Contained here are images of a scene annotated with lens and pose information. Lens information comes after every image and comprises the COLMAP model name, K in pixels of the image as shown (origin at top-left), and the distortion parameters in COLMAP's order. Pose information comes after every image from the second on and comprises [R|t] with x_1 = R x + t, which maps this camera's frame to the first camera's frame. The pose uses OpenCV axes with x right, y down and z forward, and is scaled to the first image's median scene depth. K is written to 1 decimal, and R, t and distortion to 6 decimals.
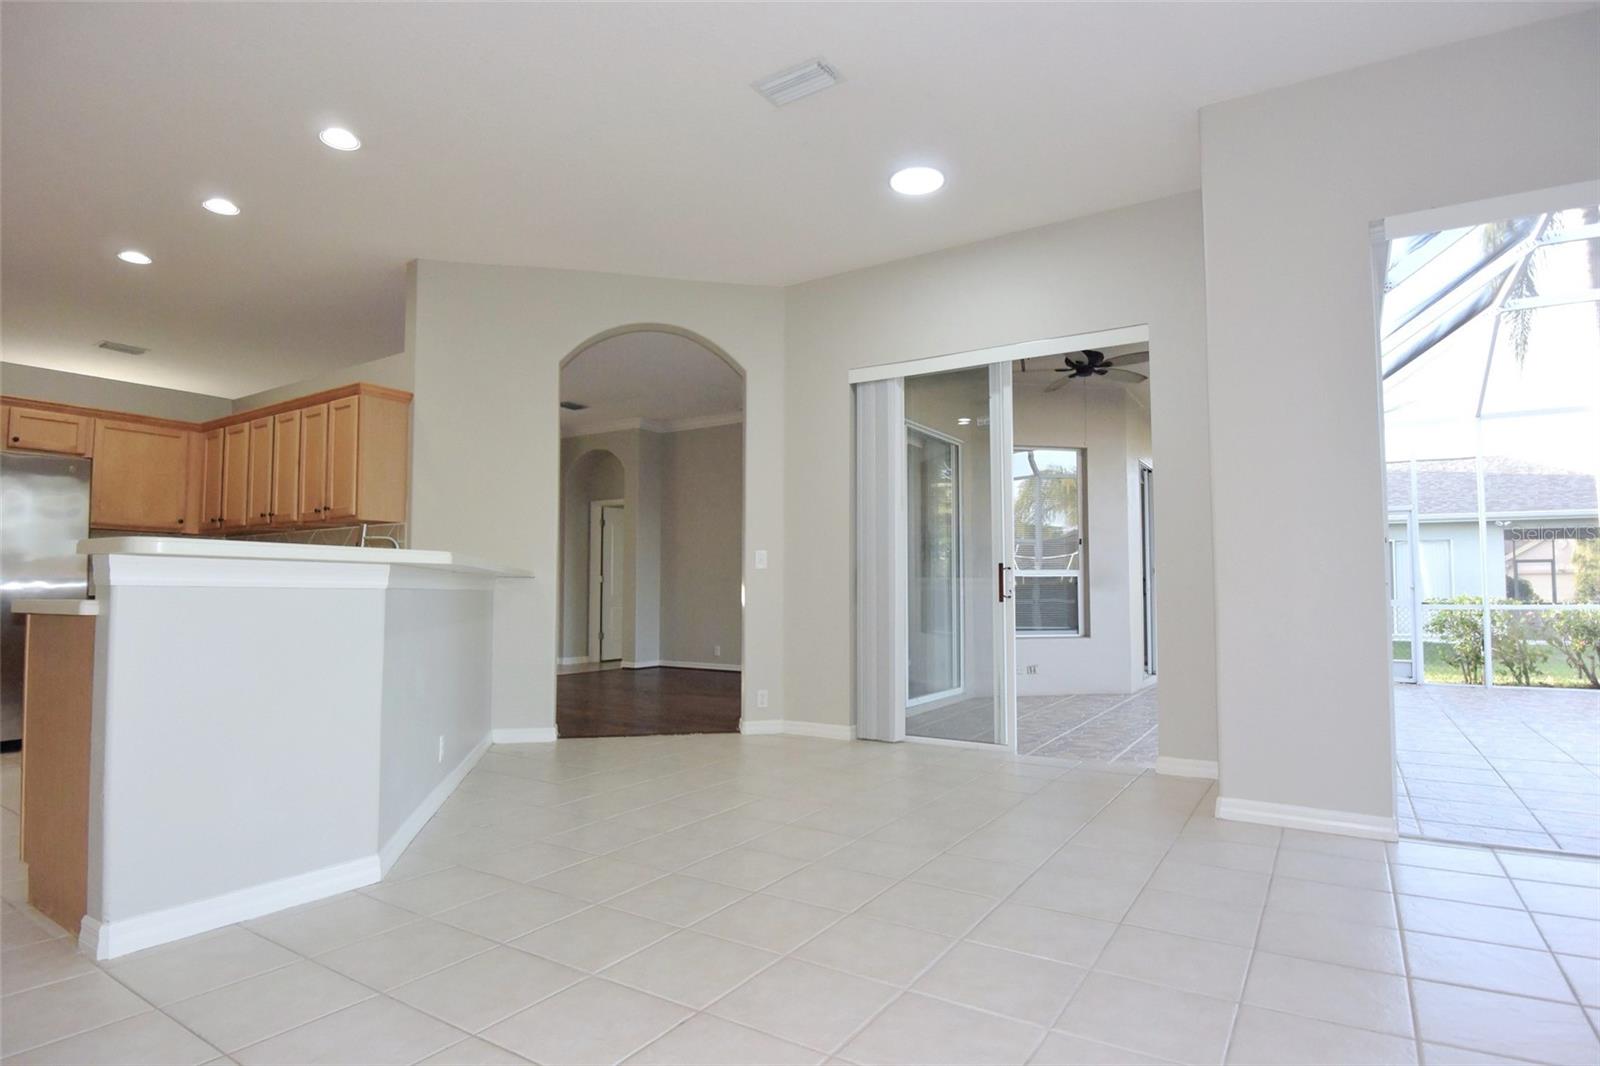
lens RADIAL K [[835.2, 0, 813.0], [0, 835.2, 546.5], [0, 0, 1]] dist [0.002070, -0.029778]
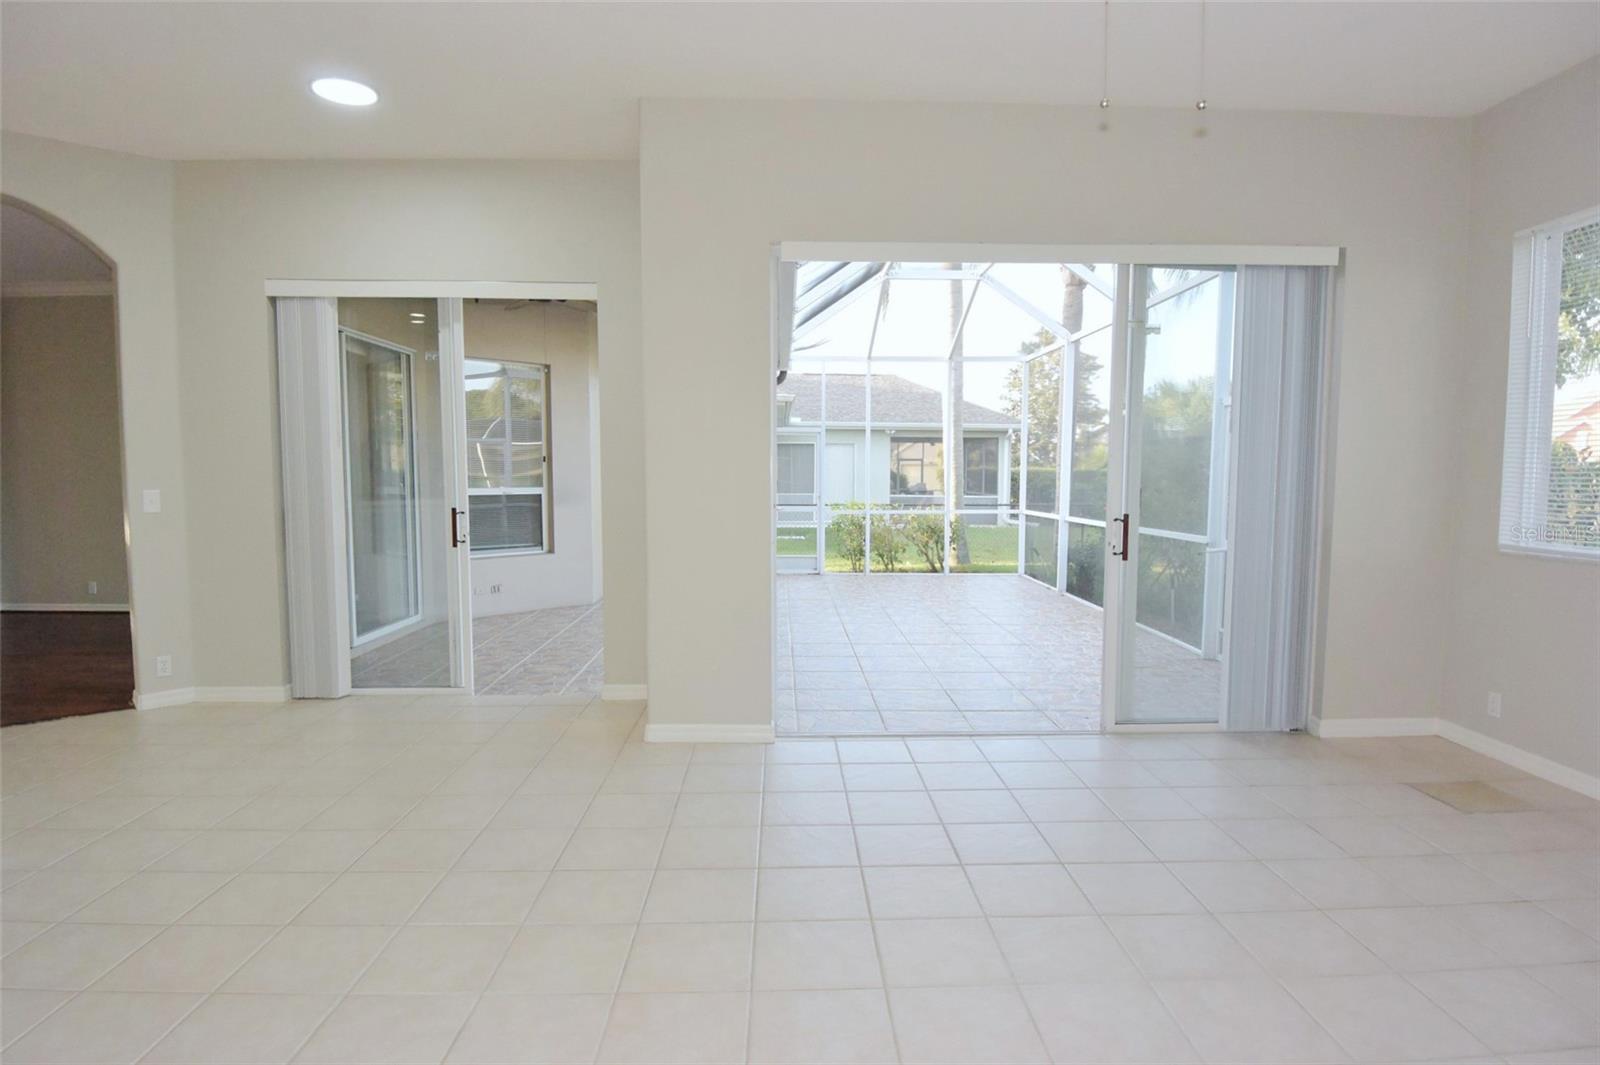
lens RADIAL K [[854.2, 0, 807.3], [0, 854.2, 540.5], [0, 0, 1]] dist [0.003762, -0.030027]
pose [[0.828914, -0.042858, 0.557732, 0.006665], [-0.031281, 0.991949, 0.122716, -0.066955], [-0.558501, -0.119167, 0.820899, -0.052387]]
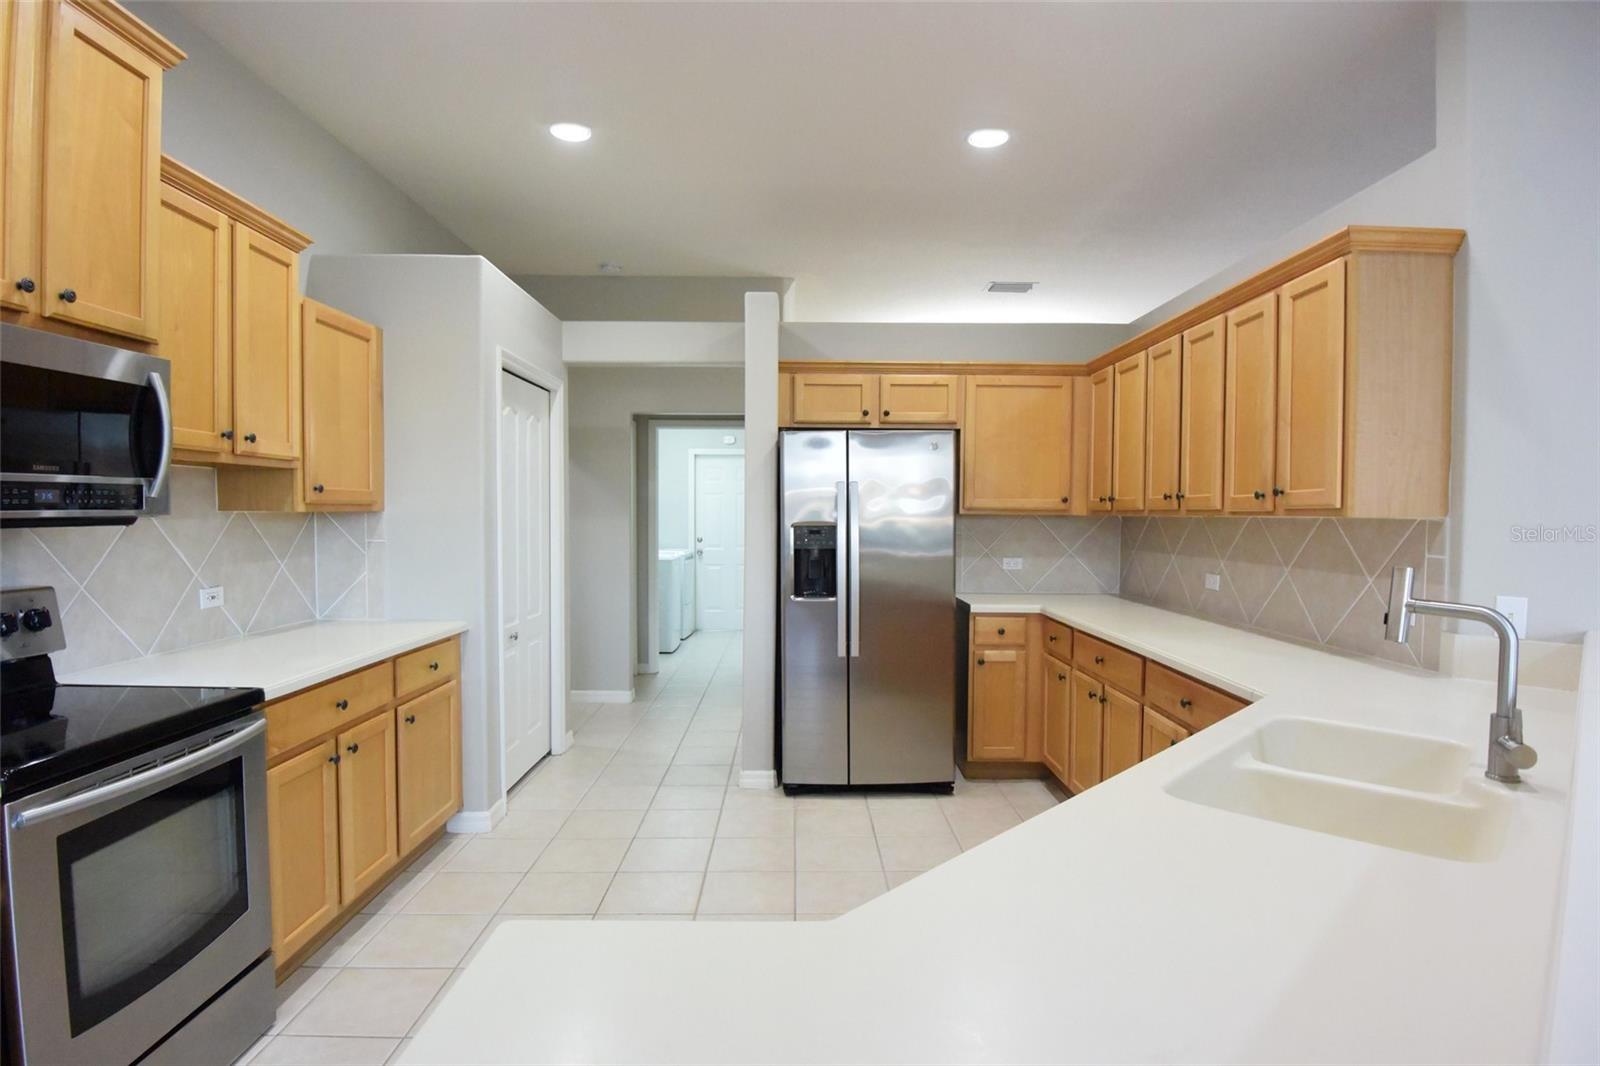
lens RADIAL K [[850.8, 0, 802.3], [0, 850.8, 538.7], [0, 0, 1]] dist [0.000852, -0.000116]
pose [[0.543975, 0.029707, -0.838576, -0.257719], [0.041469, 0.997200, 0.062226, -0.054880], [0.838076, -0.068624, 0.541220, 0.397600]]
